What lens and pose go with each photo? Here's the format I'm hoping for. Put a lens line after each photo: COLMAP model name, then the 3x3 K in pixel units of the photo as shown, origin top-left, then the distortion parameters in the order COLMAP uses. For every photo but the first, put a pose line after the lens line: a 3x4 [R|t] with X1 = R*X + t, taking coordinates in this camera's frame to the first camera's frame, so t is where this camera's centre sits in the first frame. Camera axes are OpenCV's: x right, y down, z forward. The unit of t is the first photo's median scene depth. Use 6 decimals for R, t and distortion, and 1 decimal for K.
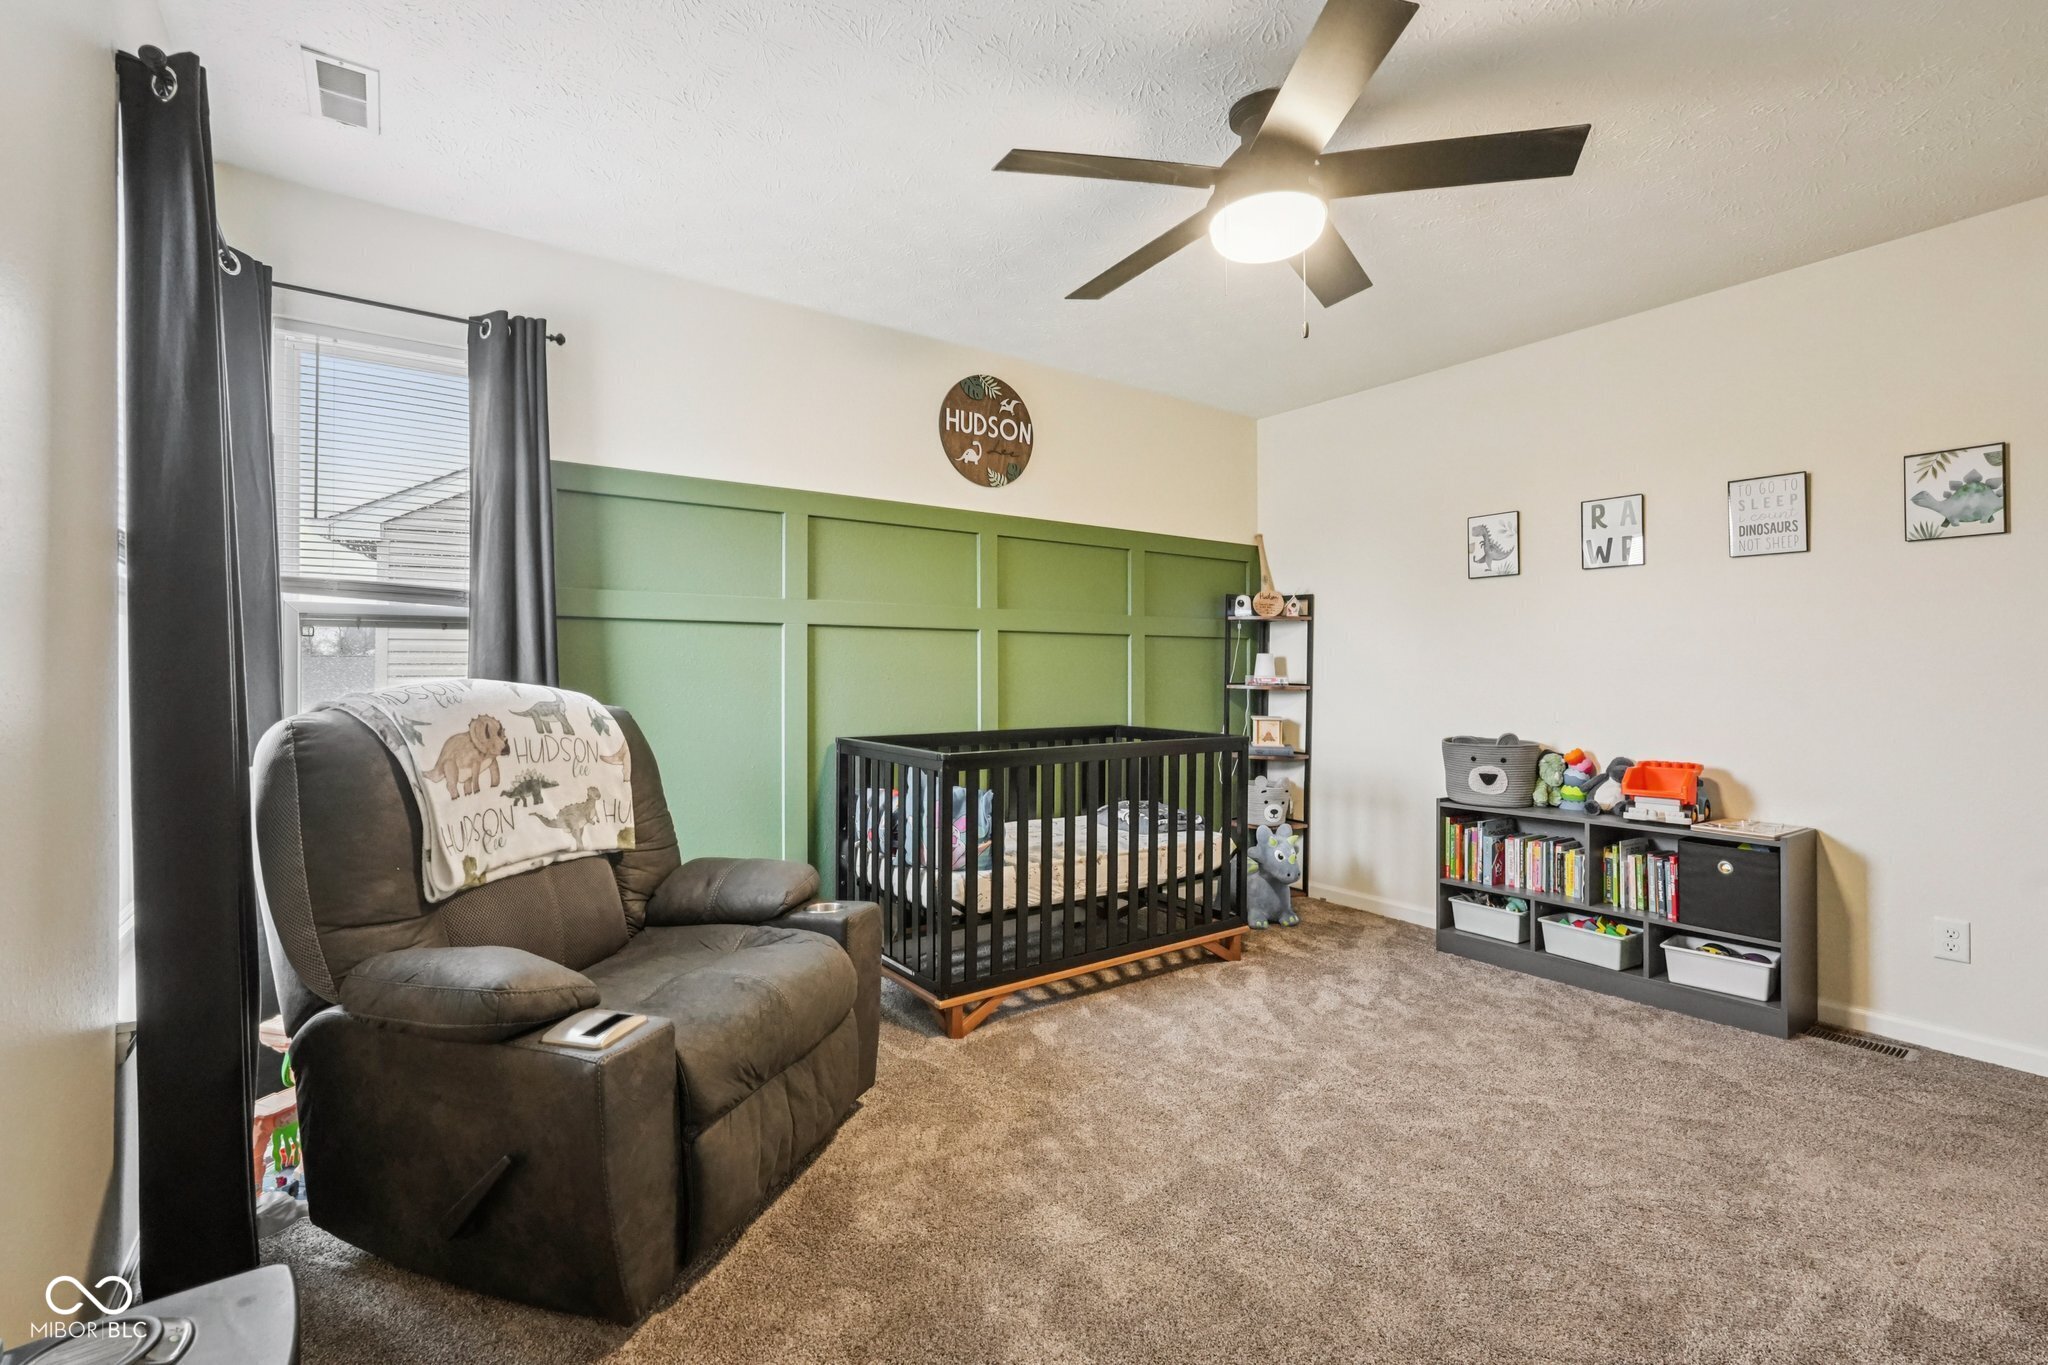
lens RADIAL K [[898.5, 0, 1018.9], [0, 898.5, 681.5], [0, 0, 1]] dist [-0.001871, 0.000016]
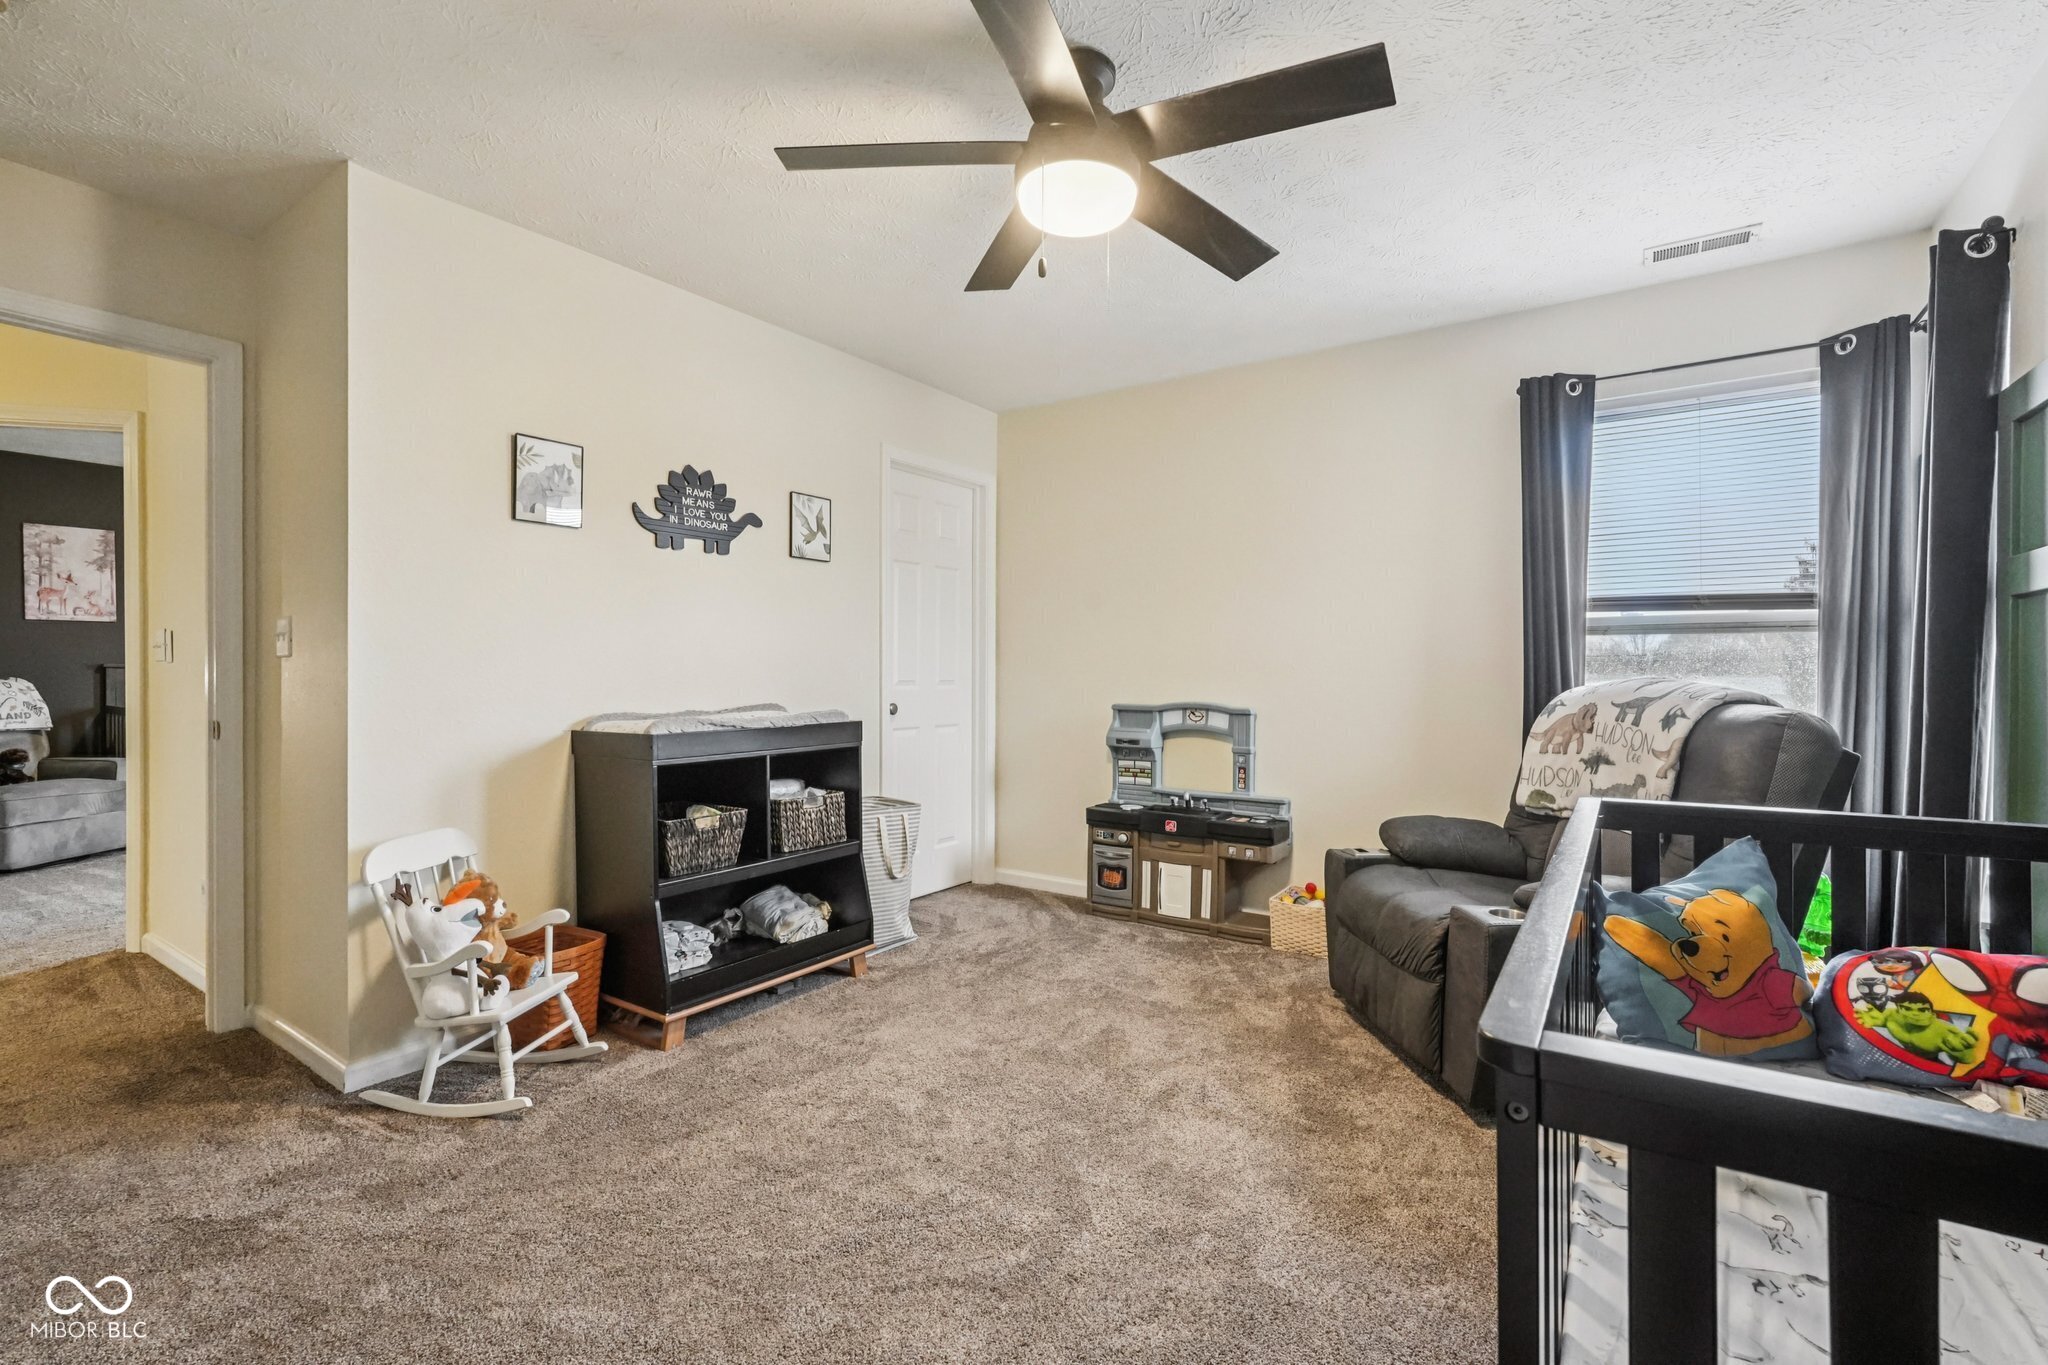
lens RADIAL K [[898.5, 0, 1018.9], [0, 898.5, 681.5], [0, 0, 1]] dist [-0.001871, 0.000016]
pose [[-0.936071, 0.005142, -0.351774, 0.705828], [-0.001956, 0.999802, 0.019818, -0.020886], [0.351806, 0.019239, -0.935875, 1.953147]]
